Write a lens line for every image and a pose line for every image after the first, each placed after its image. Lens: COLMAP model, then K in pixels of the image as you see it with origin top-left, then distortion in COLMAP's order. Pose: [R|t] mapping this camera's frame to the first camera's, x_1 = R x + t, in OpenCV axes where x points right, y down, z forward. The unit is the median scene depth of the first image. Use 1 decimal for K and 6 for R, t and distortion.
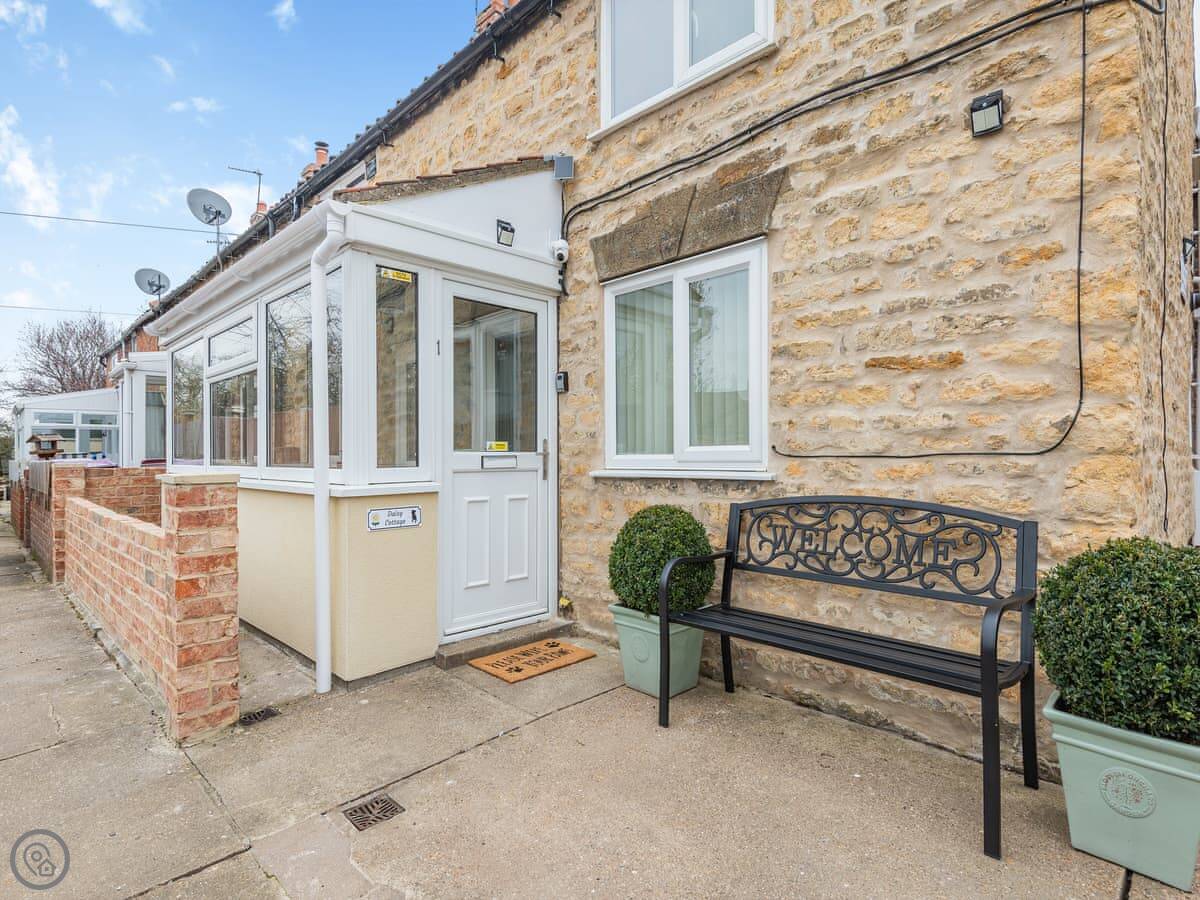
lens RADIAL K [[648.8, 0, 600.0], [0, 648.8, 450.0], [0, 0, 1]] dist [0.041997, -0.031730]
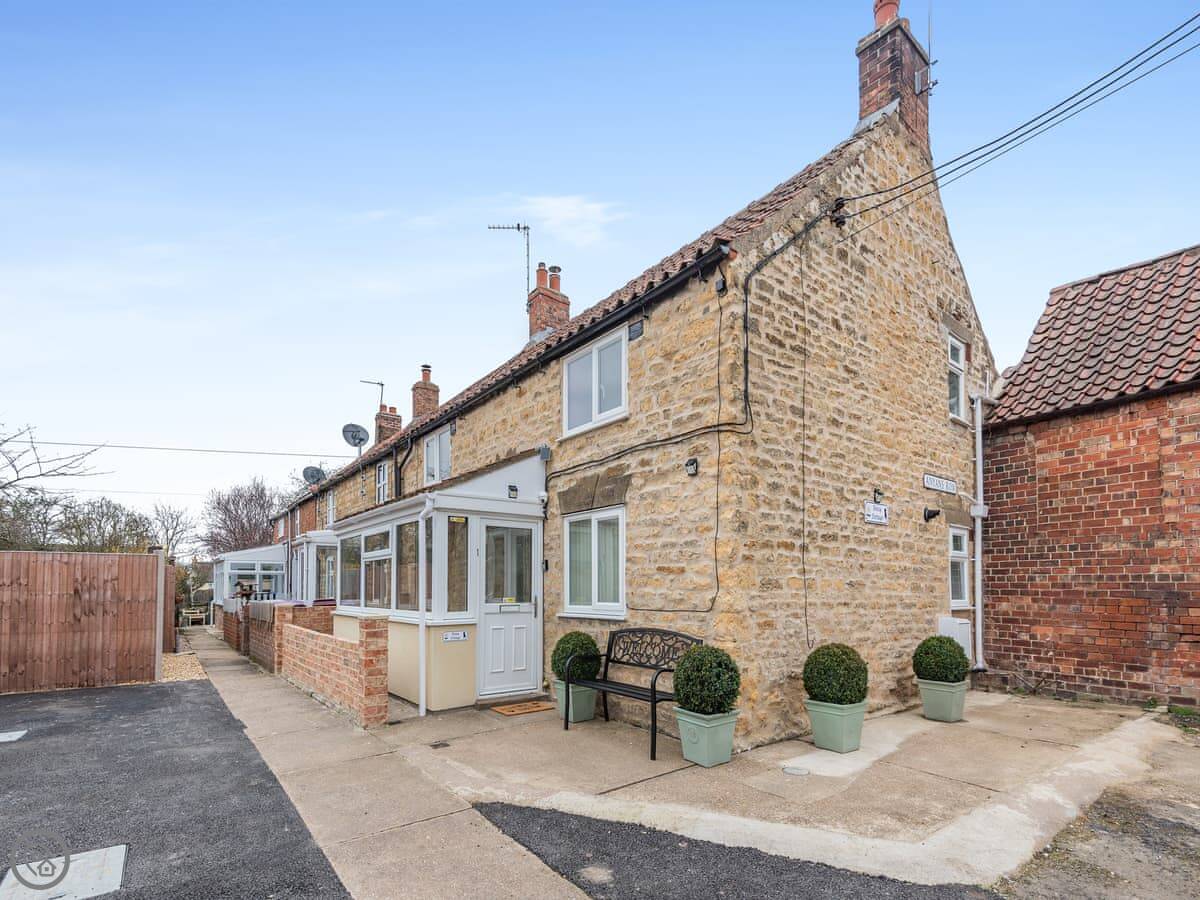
lens RADIAL K [[602.4, 0, 583.1], [0, 602.4, 563.4], [0, 0, 1]] dist [0.045822, -0.042980]
pose [[0.989630, -0.002574, -0.143615, 0.411089], [-0.002123, 0.999468, -0.032542, -0.074204], [0.143622, 0.032510, 0.989099, -0.963531]]
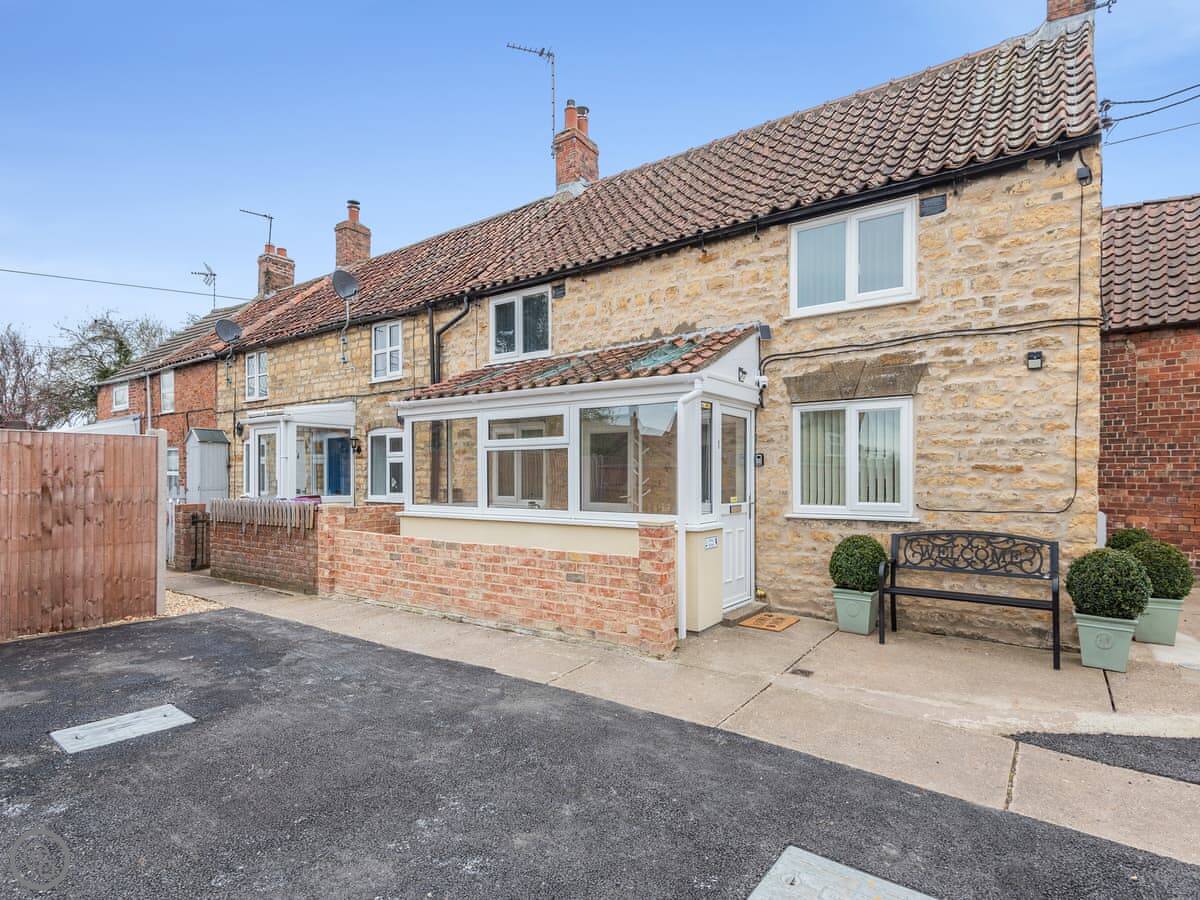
lens RADIAL K [[653.4, 0, 600.3], [0, 653.4, 475.2], [0, 0, 1]] dist [0.048924, -0.042547]
pose [[0.986629, 0.005841, 0.162878, -0.998838], [-0.006815, 0.999962, 0.005422, -0.098106], [-0.162840, -0.006460, 0.986631, -0.798427]]
